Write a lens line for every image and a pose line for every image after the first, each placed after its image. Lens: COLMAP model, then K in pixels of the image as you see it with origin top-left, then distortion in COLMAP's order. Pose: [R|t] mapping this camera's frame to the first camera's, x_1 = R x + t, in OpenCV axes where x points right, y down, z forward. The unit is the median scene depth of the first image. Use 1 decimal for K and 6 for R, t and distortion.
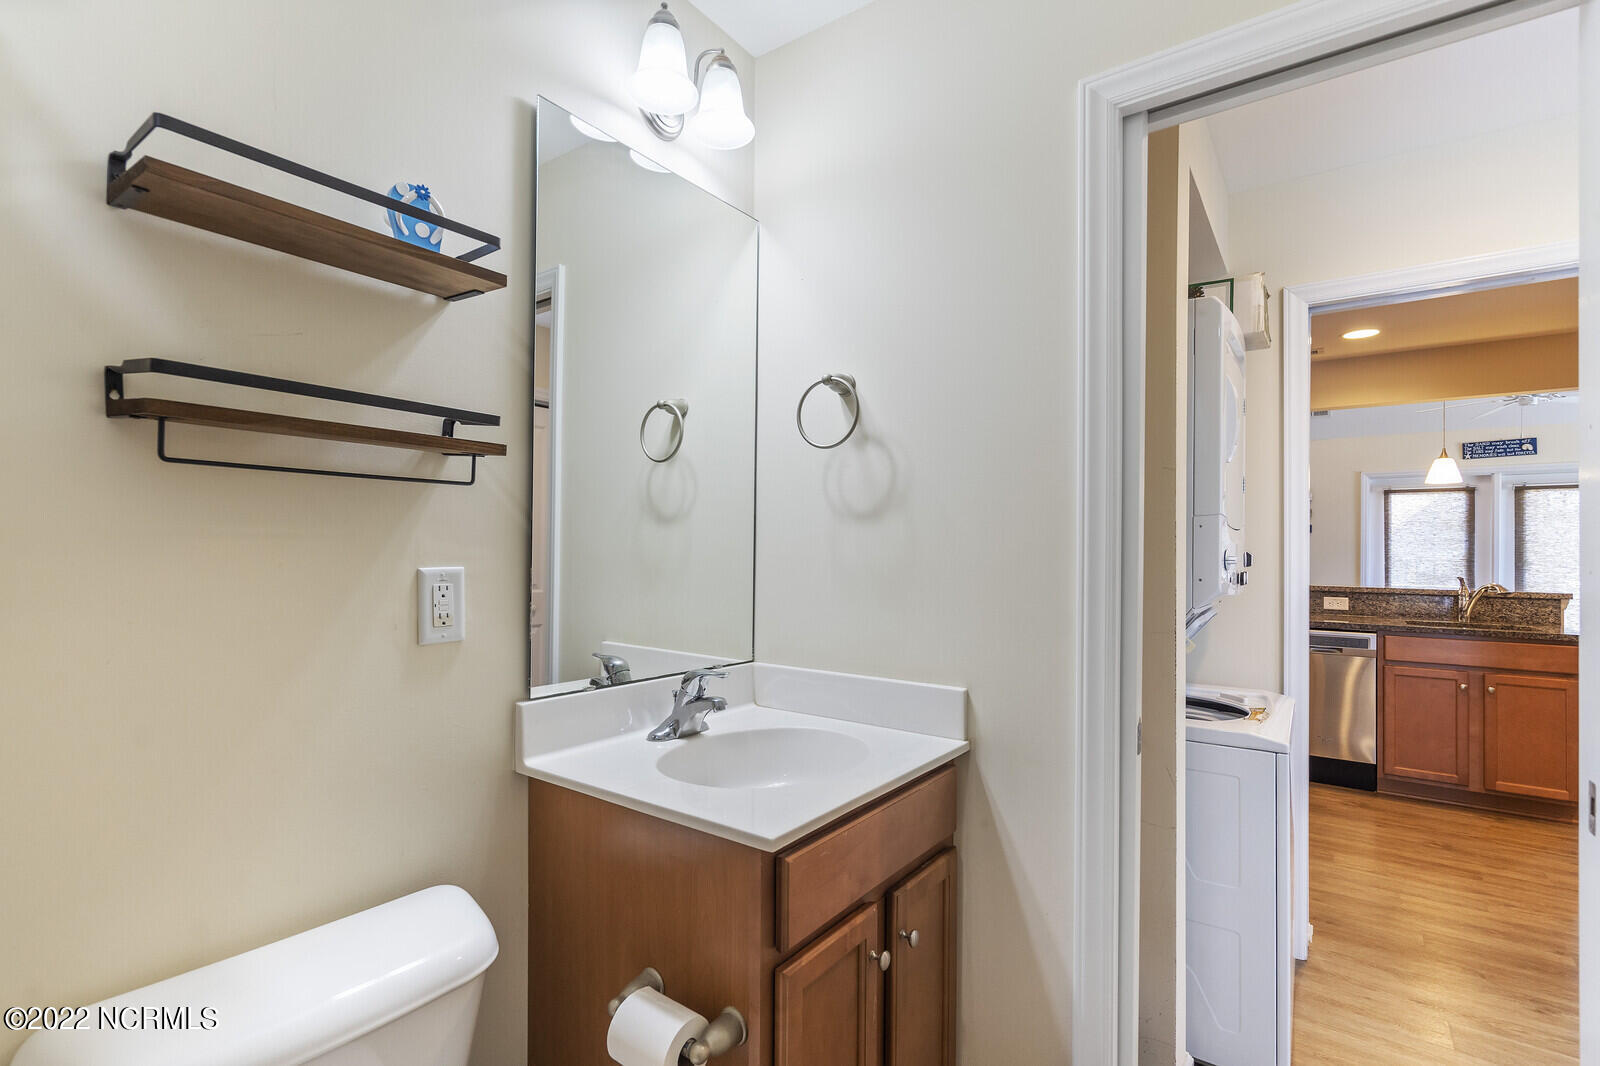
lens RADIAL K [[747.6, 0, 775.8], [0, 747.6, 537.3], [0, 0, 1]] dist [-0.007462, 0.007243]
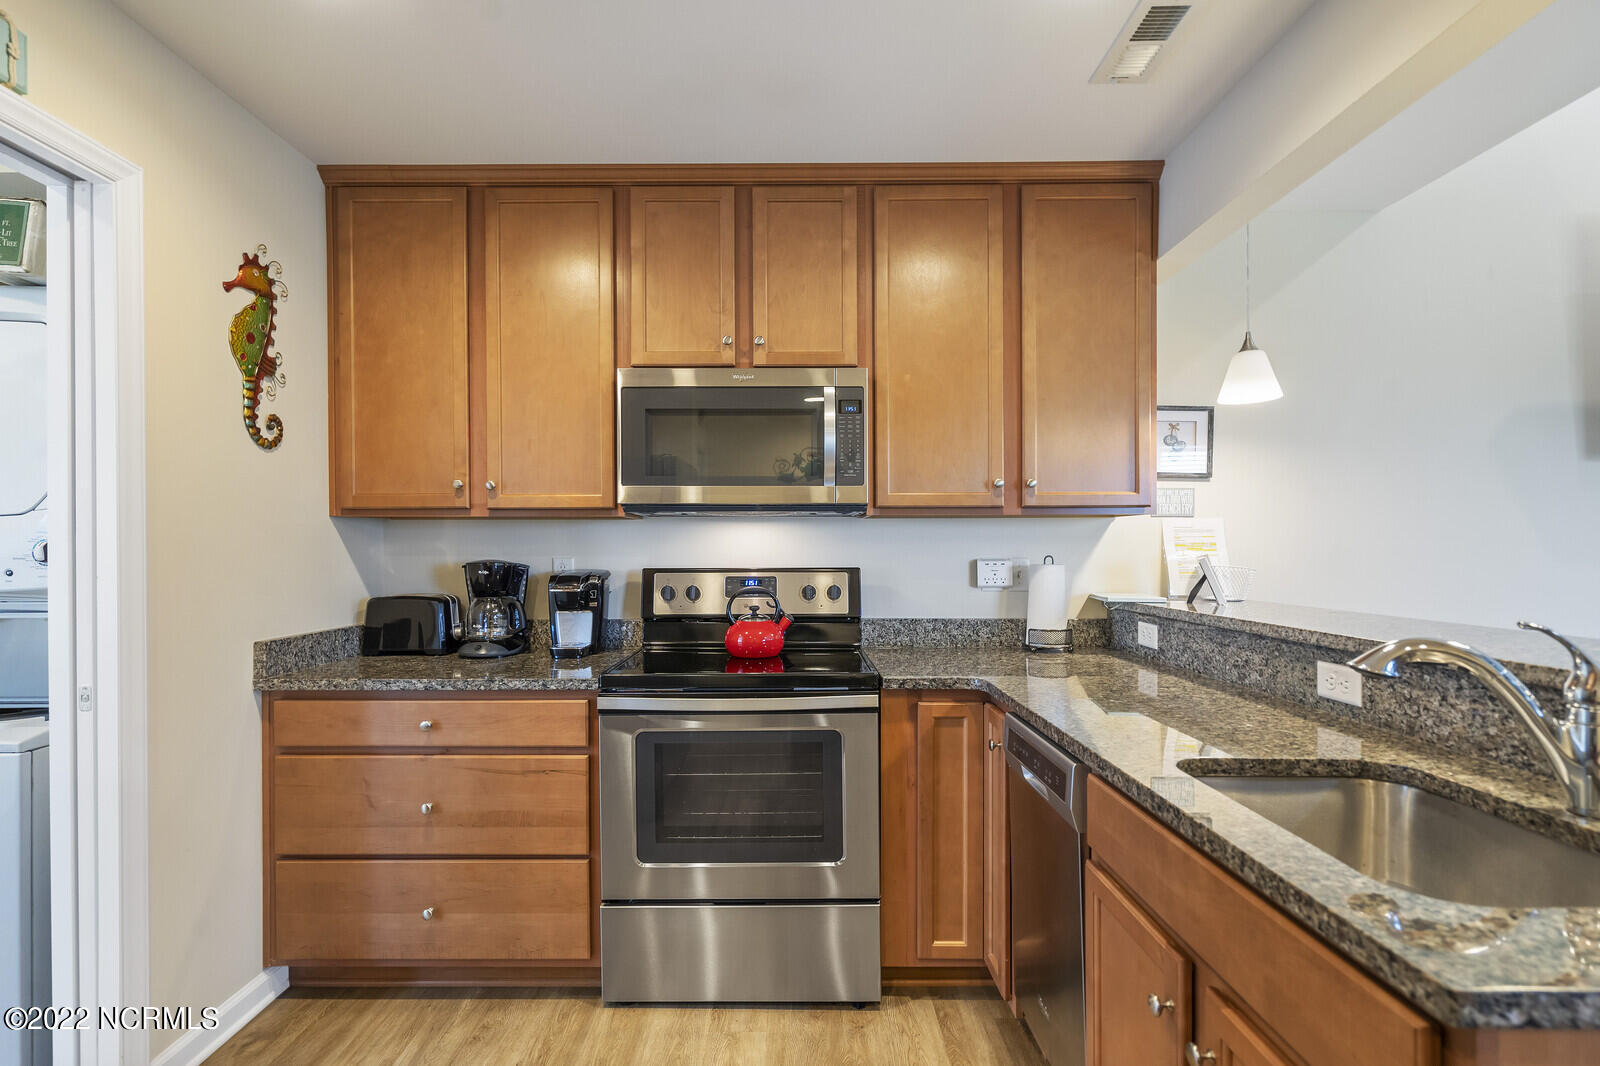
lens RADIAL K [[747.6, 0, 806.2], [0, 747.6, 552.5], [0, 0, 1]] dist [-0.007462, 0.007243]
pose [[0.601063, -0.008308, -0.799158, 0.992561], [0.020356, 0.999781, 0.004917, 0.024287], [0.798942, -0.019223, 0.601101, 0.673100]]
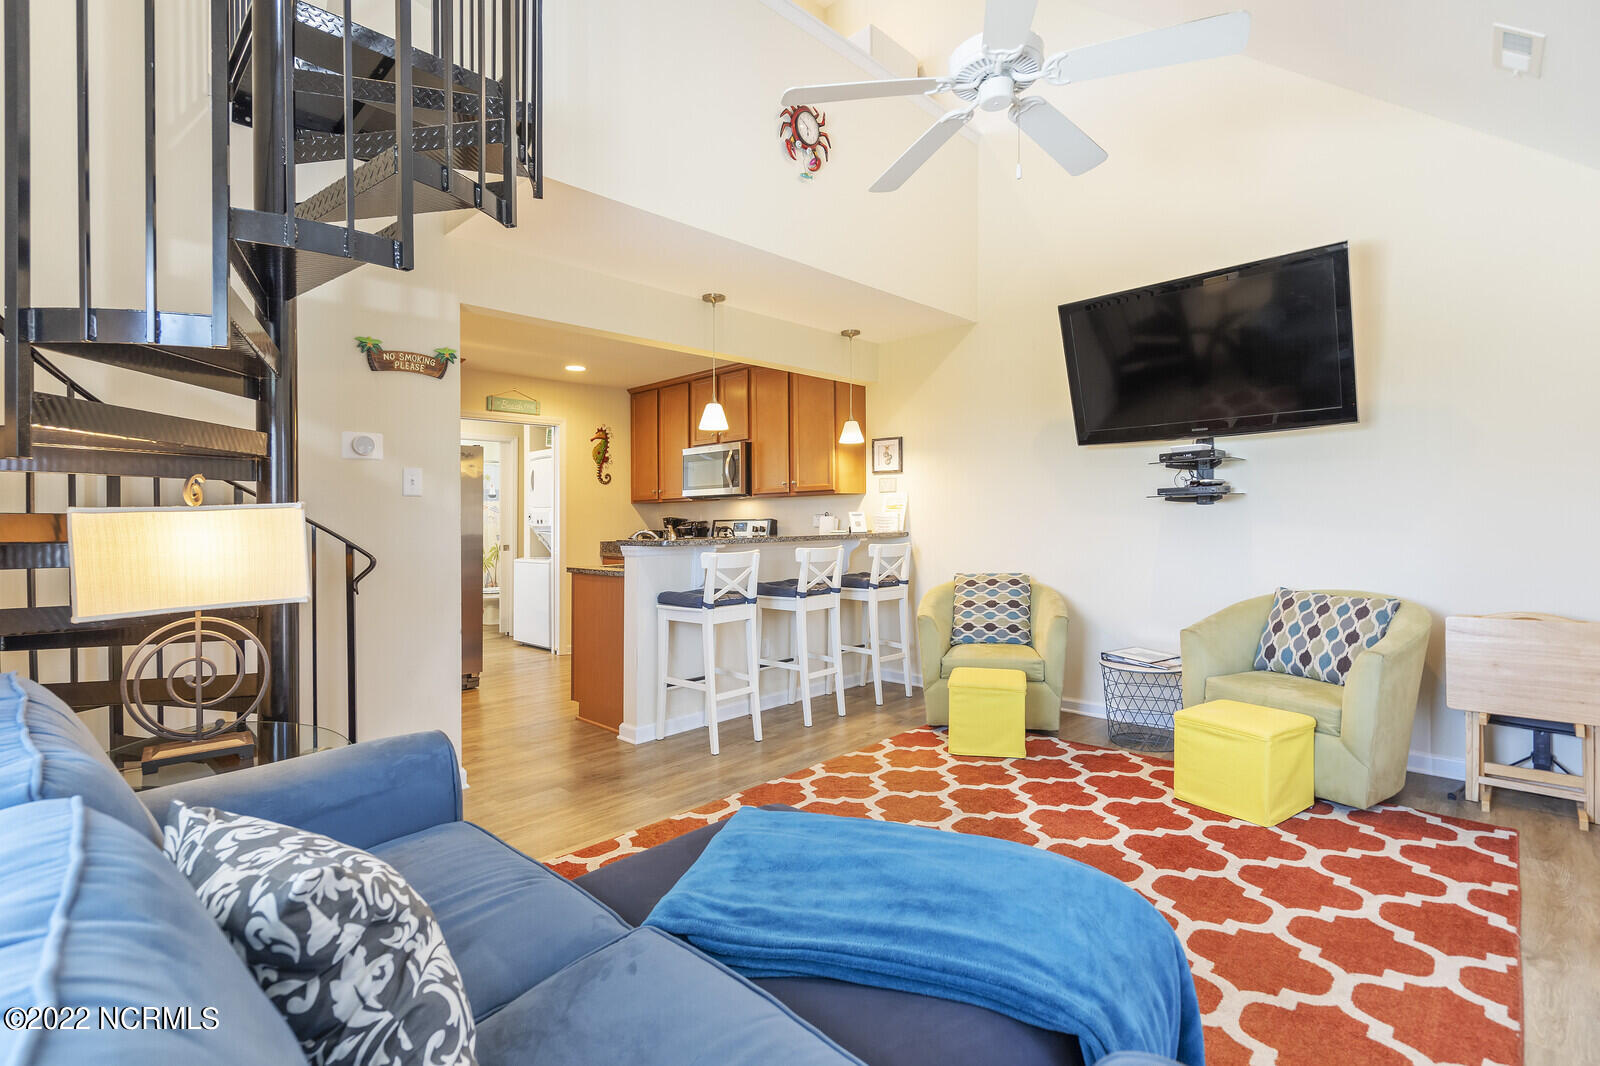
lens RADIAL K [[747.6, 0, 838.3], [0, 747.6, 502.0], [0, 0, 1]] dist [-0.007462, 0.007243]
pose [[-0.088267, -0.035543, -0.995463, 2.023025], [0.028633, 0.998860, -0.038203, 0.069322], [0.995685, -0.031875, -0.087148, 1.371395]]
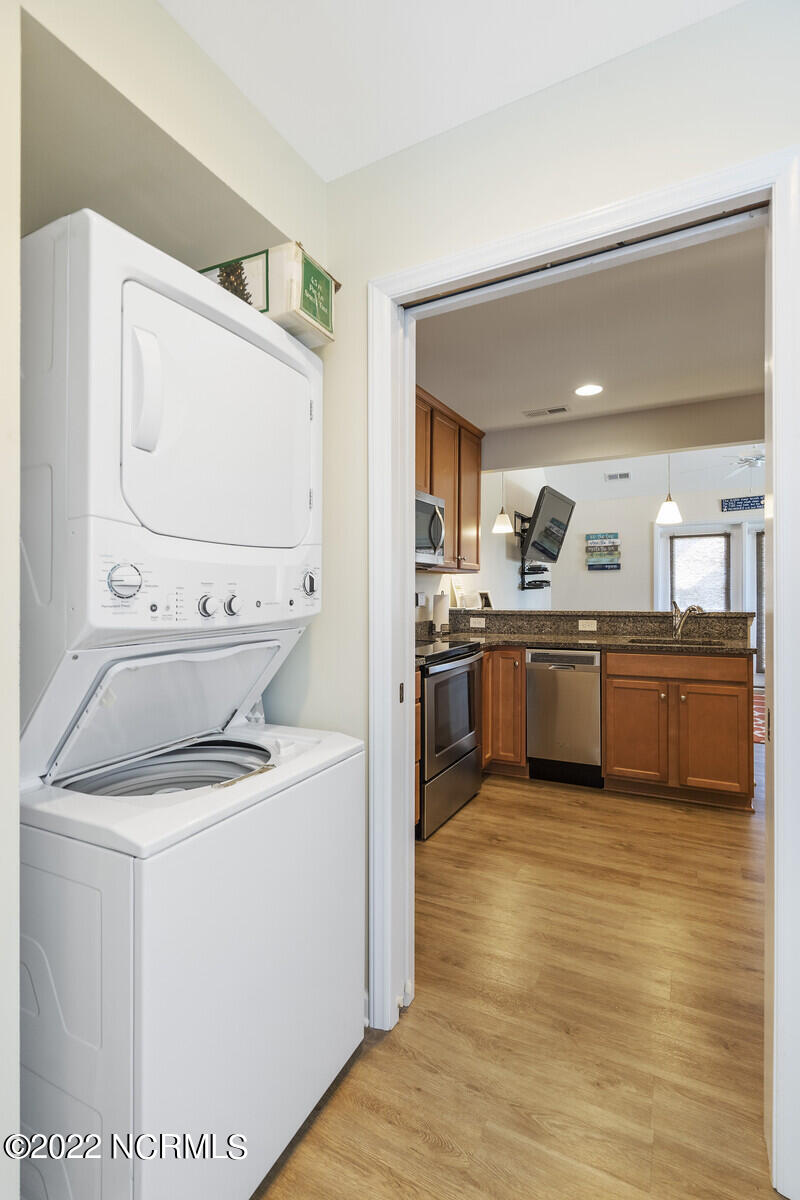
lens RADIAL K [[537.1, 0, 372.9], [0, 537.1, 592.6], [0, 0, 1]] dist [-0.003977, -0.000363]
pose [[0.994746, -0.019917, 0.100416, 0.370694], [0.018223, 0.999676, 0.017752, 0.017471], [-0.100737, -0.015829, 0.994787, 0.214775]]
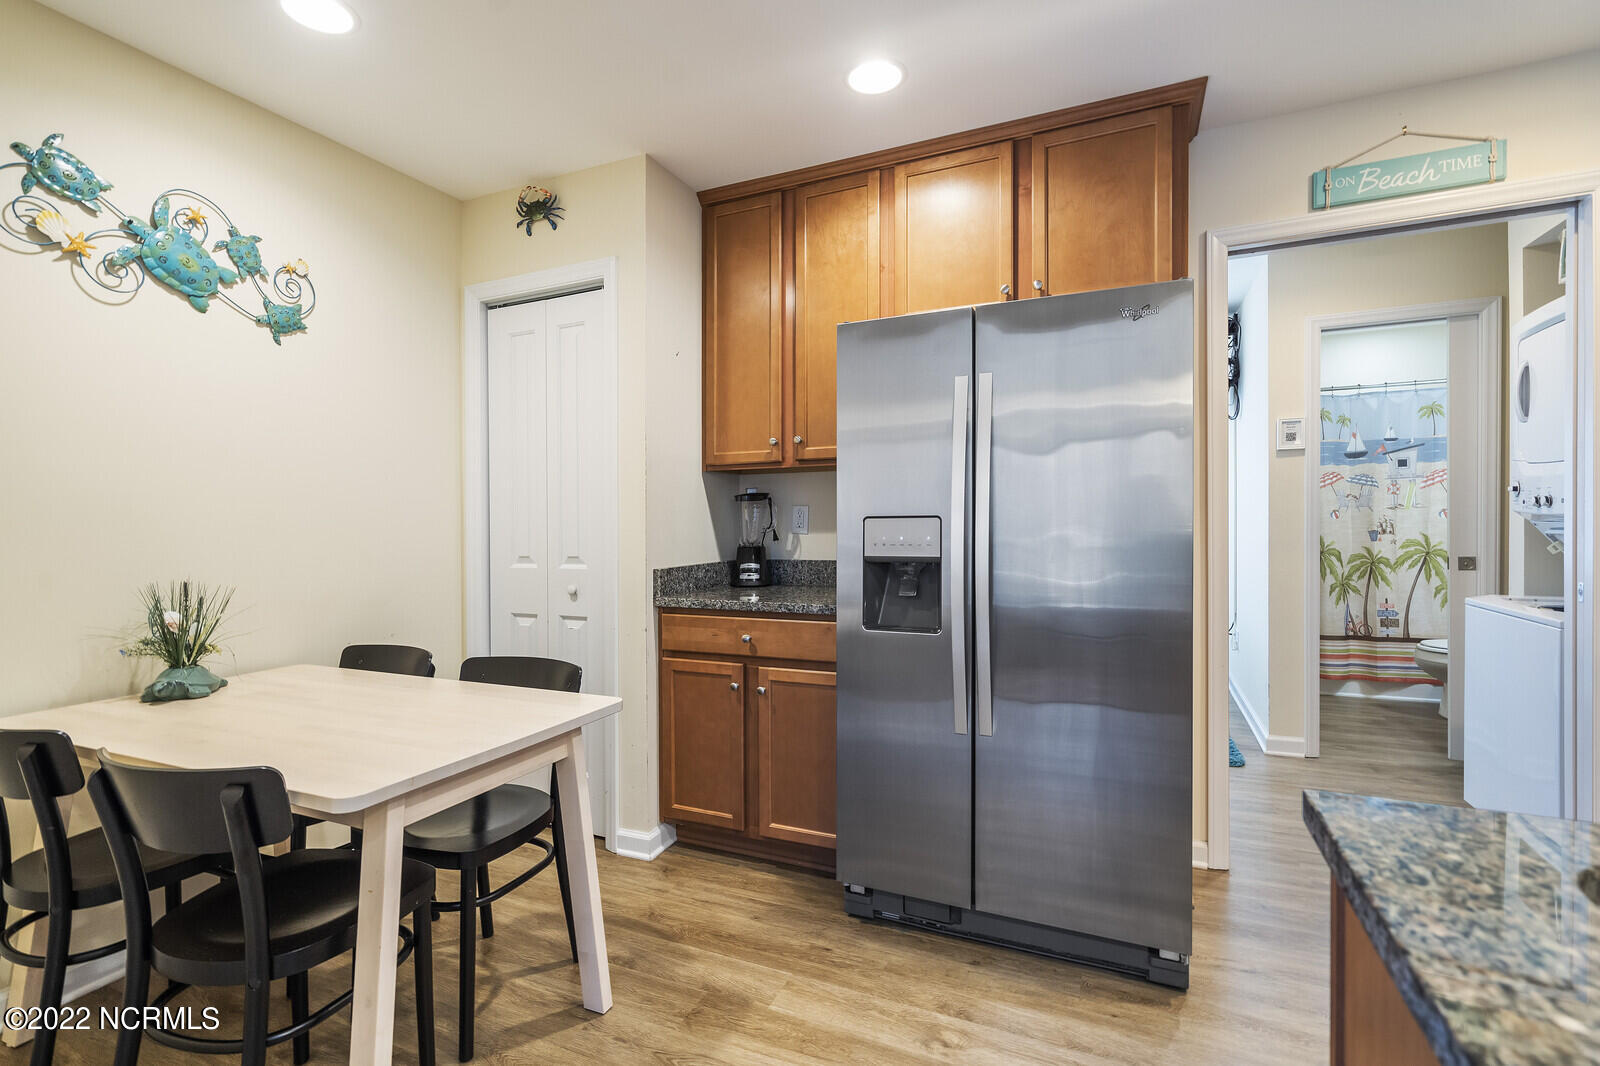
lens RADIAL K [[747.6, 0, 767.7], [0, 747.6, 524.9], [0, 0, 1]] dist [-0.007462, 0.007243]
pose [[-0.980735, 0.003583, -0.195312, 1.105574], [0.005468, 0.999944, -0.009113, 0.051193], [0.195268, -0.010005, -0.980699, 1.015677]]
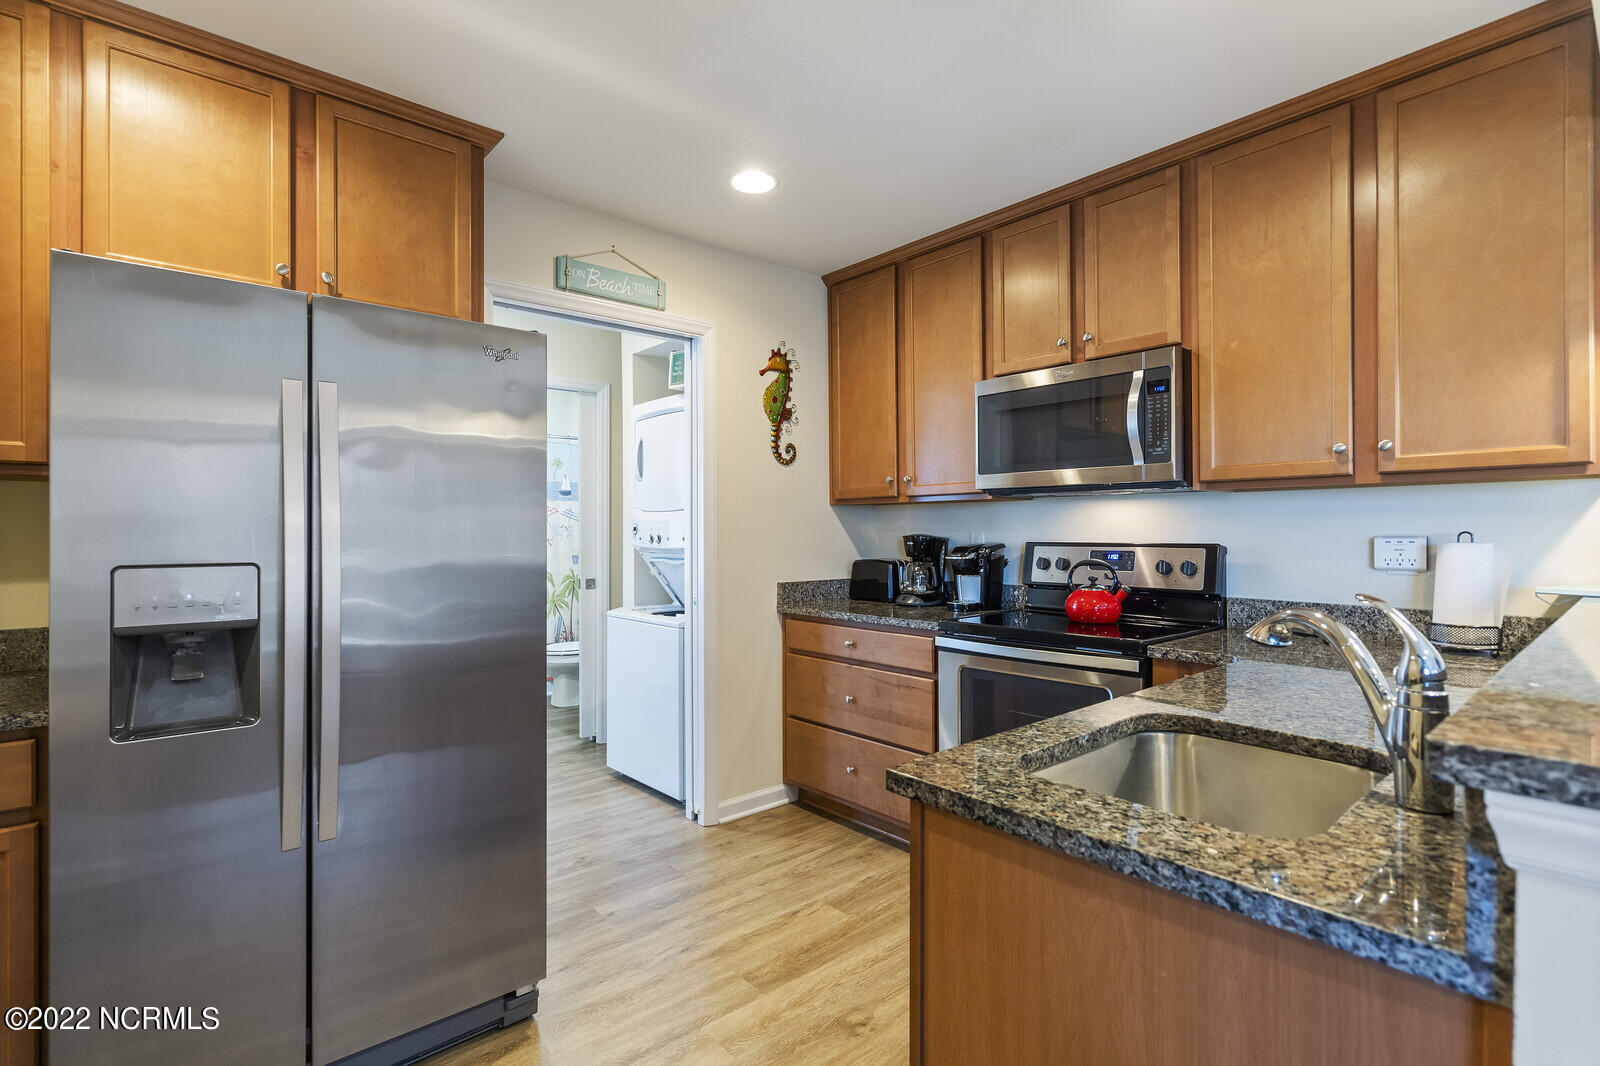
lens RADIAL K [[779.8, 0, 807.8], [0, 779.8, 541.1], [0, 0, 1]] dist [0.002570, 0.002897]
pose [[-0.210187, 0.001092, -0.977661, 1.213250], [0.014327, 0.999895, -0.001963, 0.035436], [0.977556, -0.014419, -0.210180, 0.895674]]
